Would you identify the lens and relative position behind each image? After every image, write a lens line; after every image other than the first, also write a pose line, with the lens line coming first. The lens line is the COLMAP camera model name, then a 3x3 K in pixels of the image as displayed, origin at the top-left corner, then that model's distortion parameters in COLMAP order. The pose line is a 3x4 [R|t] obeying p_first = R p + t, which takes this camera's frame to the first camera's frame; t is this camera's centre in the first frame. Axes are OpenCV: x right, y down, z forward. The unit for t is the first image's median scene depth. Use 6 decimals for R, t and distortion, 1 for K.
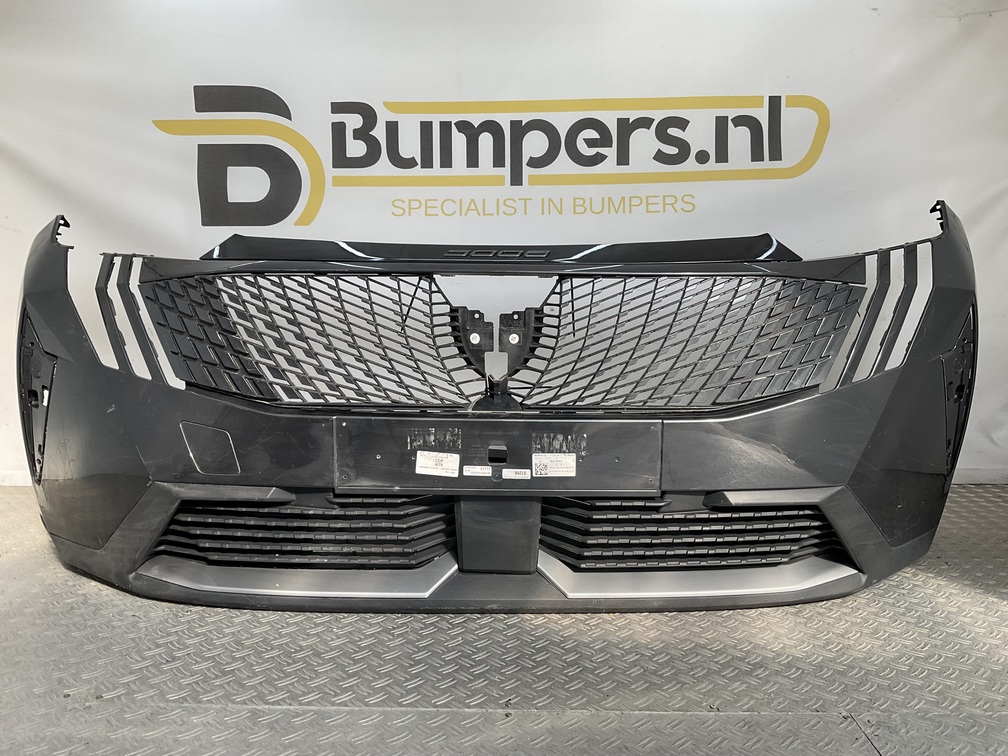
lens RADIAL K [[831.0, 0, 504.0], [0, 831.0, 378.0], [0, 0, 1]] dist [0.131617, -0.270107]
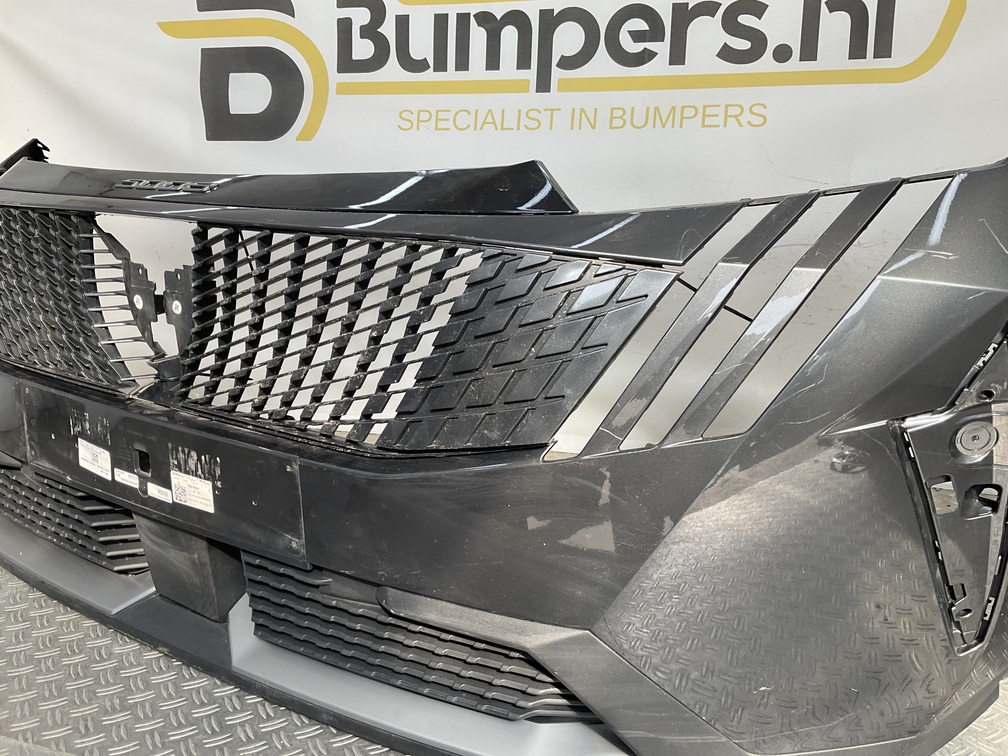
lens RADIAL K [[836.1, 0, 502.7], [0, 836.1, 375.8], [0, 0, 1]] dist [0.095423, -0.195574]
pose [[0.970654, 0.071834, -0.229501, 0.185764], [-0.047069, 0.992635, 0.111622, -0.045821], [0.235829, -0.097544, 0.966887, 0.169624]]
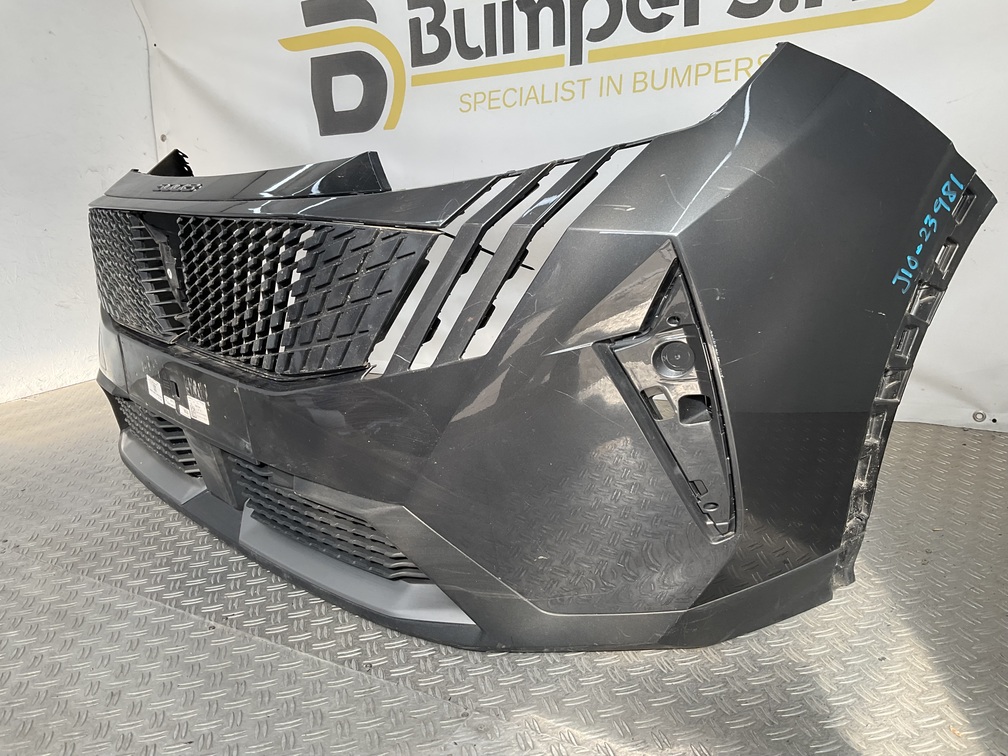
lens RADIAL K [[836.1, 0, 502.7], [0, 836.1, 375.8], [0, 0, 1]] dist [0.095423, -0.195574]
pose [[0.865388, 0.072904, -0.495771, 0.418347], [0.009319, 0.986848, 0.161384, -0.049416], [0.501015, -0.144280, 0.853327, 0.146606]]
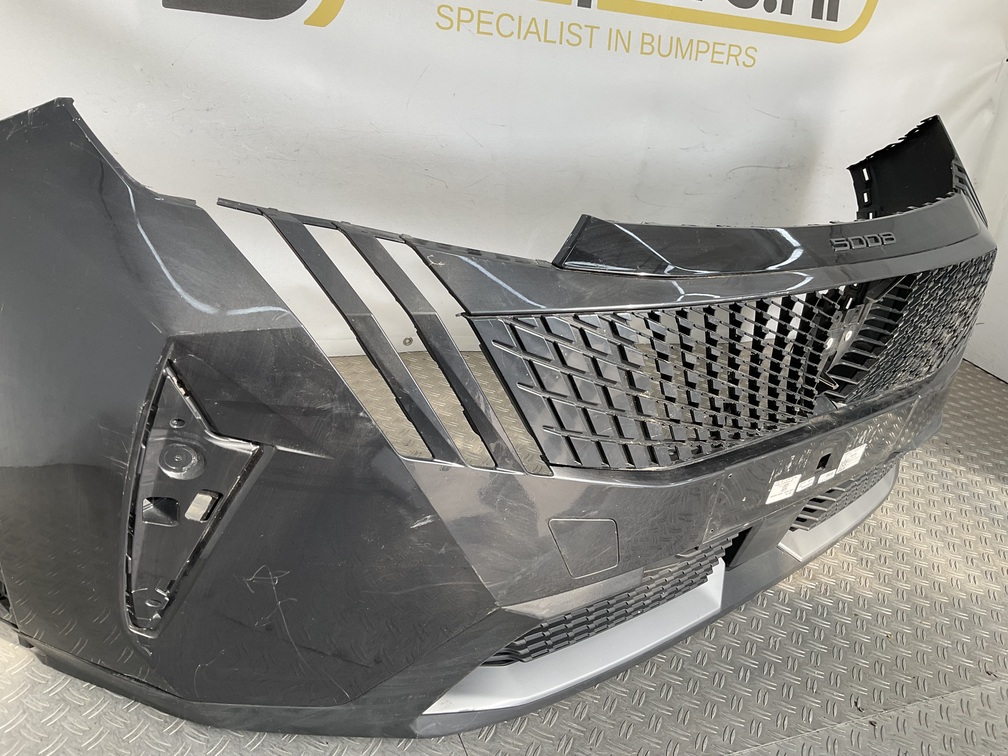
lens RADIAL K [[831.0, 0, 504.0], [0, 831.0, 378.0], [0, 0, 1]] dist [0.131617, -0.270107]
pose [[0.905274, -0.050190, 0.421853, -0.419985], [-0.106029, 0.934879, 0.338761, -0.163145], [-0.411384, -0.351400, 0.841000, 0.217865]]
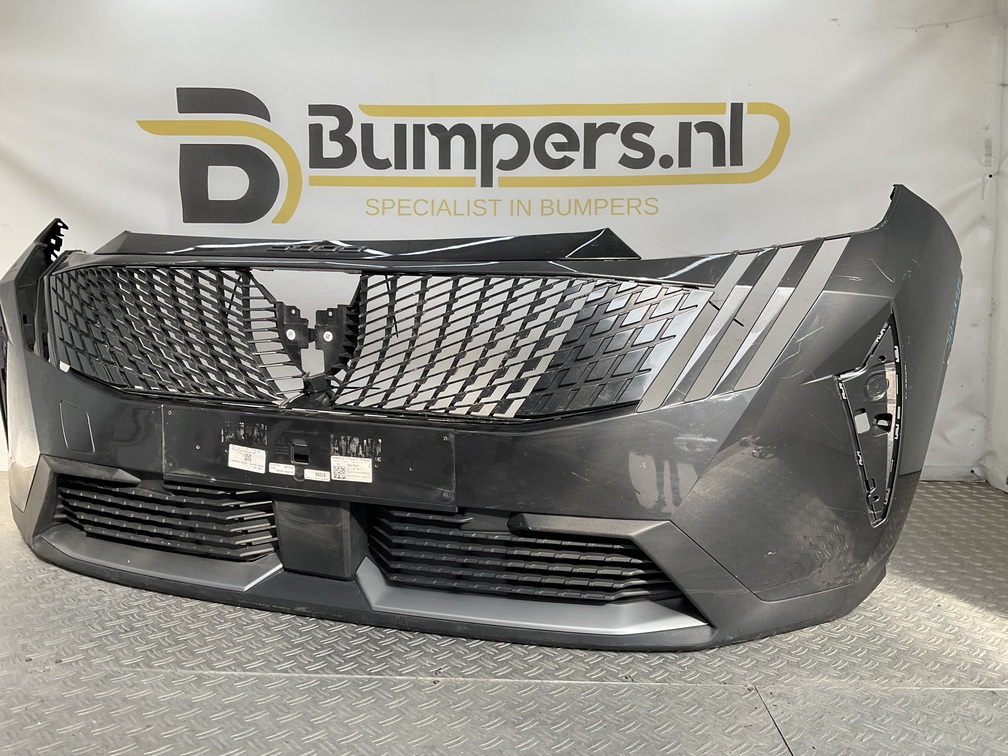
lens RADIAL K [[831.0, 0, 504.0], [0, 831.0, 378.0], [0, 0, 1]] dist [0.131617, -0.270107]
pose [[0.999931, 0.010881, -0.004537, 0.043616], [-0.010865, 0.999935, 0.003393, 0.002573], [0.004574, -0.003343, 0.999984, -0.036328]]
